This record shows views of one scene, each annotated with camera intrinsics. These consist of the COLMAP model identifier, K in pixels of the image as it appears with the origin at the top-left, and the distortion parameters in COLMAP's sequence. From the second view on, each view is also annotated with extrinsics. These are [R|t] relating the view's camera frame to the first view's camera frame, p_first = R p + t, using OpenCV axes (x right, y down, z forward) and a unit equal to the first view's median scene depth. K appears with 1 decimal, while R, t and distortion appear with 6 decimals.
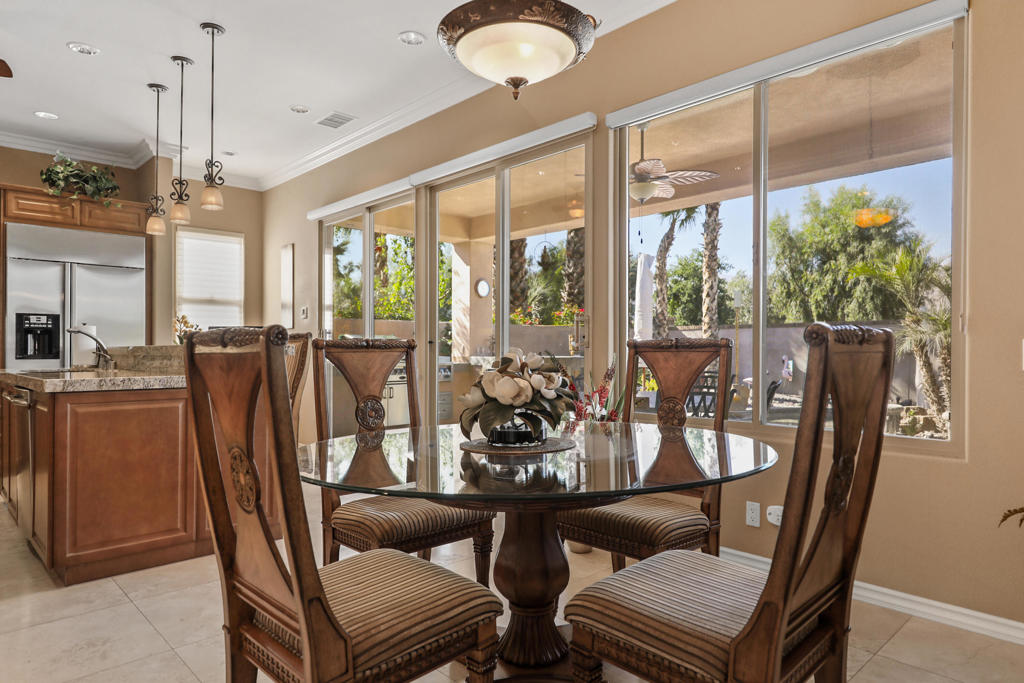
lens RADIAL K [[620.9, 0, 506.2], [0, 620.9, 339.8], [0, 0, 1]] dist [-0.001011, -0.000170]
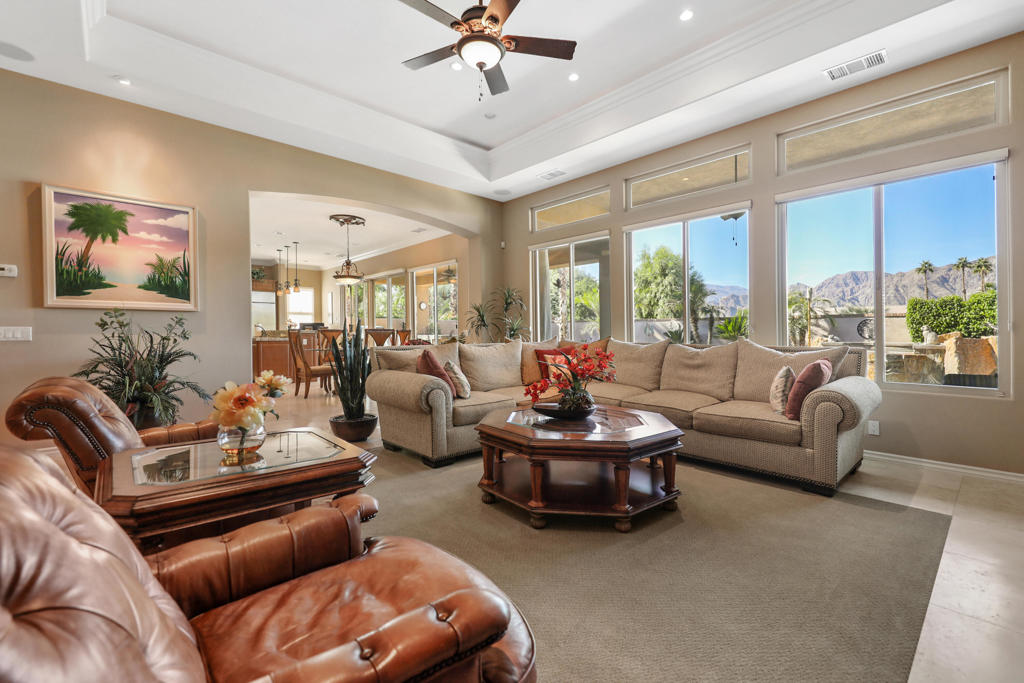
lens RADIAL K [[447.1, 0, 520.1], [0, 447.1, 340.5], [0, 0, 1]] dist [-0.002521, -0.000407]
pose [[0.999933, 0.007013, -0.009246, 0.453078], [-0.006761, 0.999612, 0.027027, -0.004196], [0.009432, -0.026963, 0.999592, -0.845793]]
